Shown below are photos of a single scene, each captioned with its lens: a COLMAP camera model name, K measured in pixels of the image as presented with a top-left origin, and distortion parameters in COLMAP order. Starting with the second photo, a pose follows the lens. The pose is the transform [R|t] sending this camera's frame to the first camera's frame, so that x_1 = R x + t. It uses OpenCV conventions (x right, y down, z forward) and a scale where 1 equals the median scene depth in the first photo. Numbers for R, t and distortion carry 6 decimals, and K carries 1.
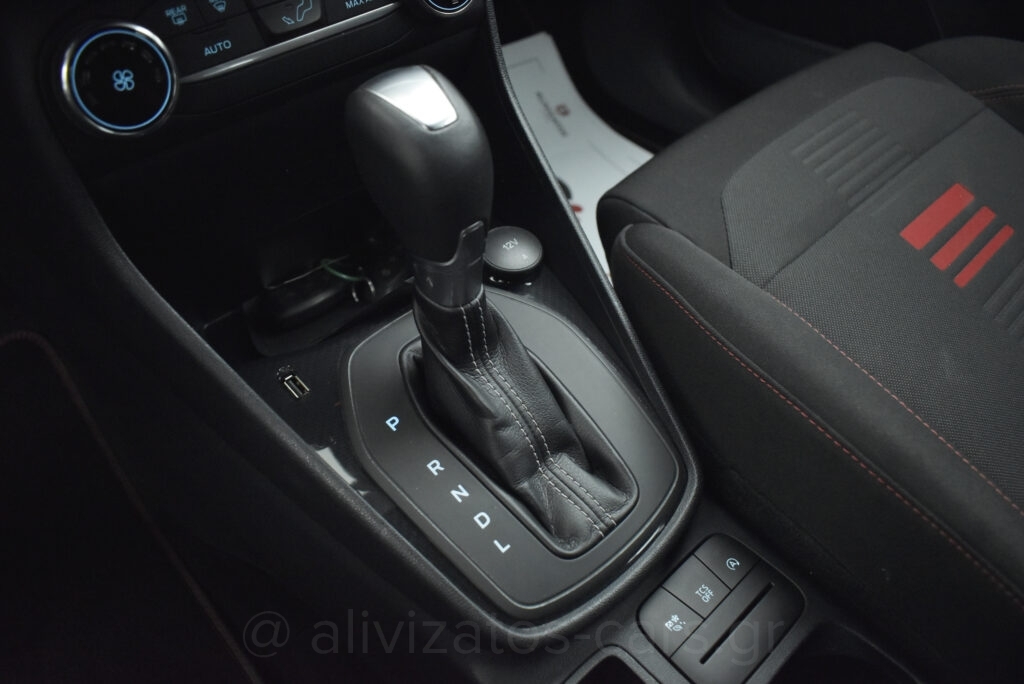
lens RADIAL K [[785.9, 0, 512.0], [0, 785.9, 342.0], [0, 0, 1]] dist [-0.090354, -0.002069]
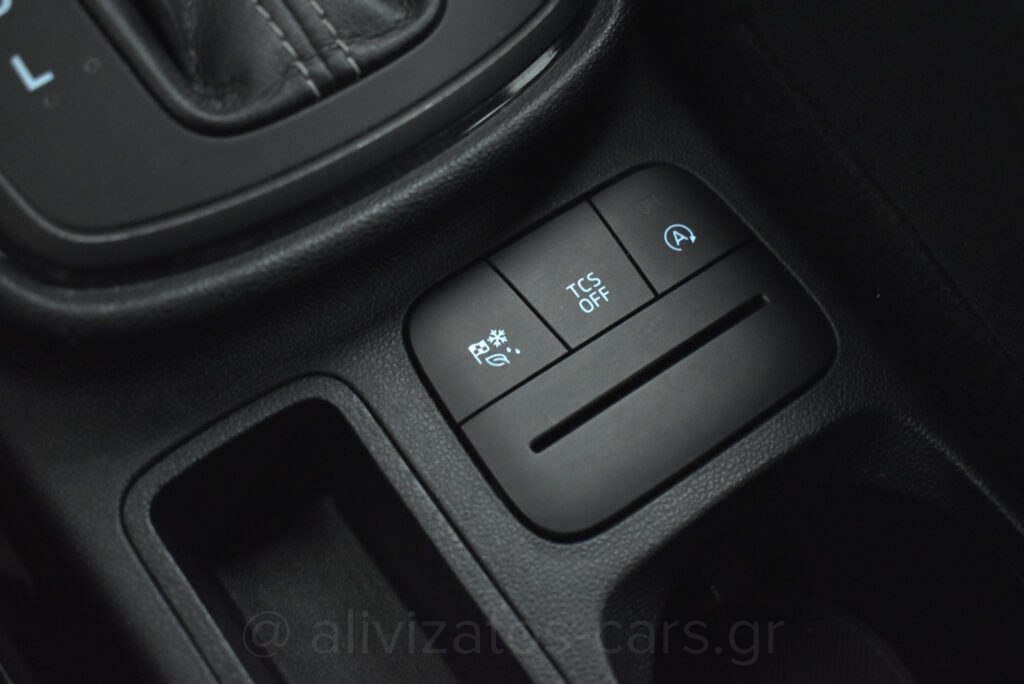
lens RADIAL K [[1366.6, 0, 512.0], [0, 1366.6, 342.0], [0, 0, 1]] dist [-0.026594, -0.011476]
pose [[0.990099, 0.140000, -0.010156, 0.230349], [-0.130674, 0.945731, 0.297518, 0.148408], [0.051258, -0.293245, 0.954662, 0.322130]]
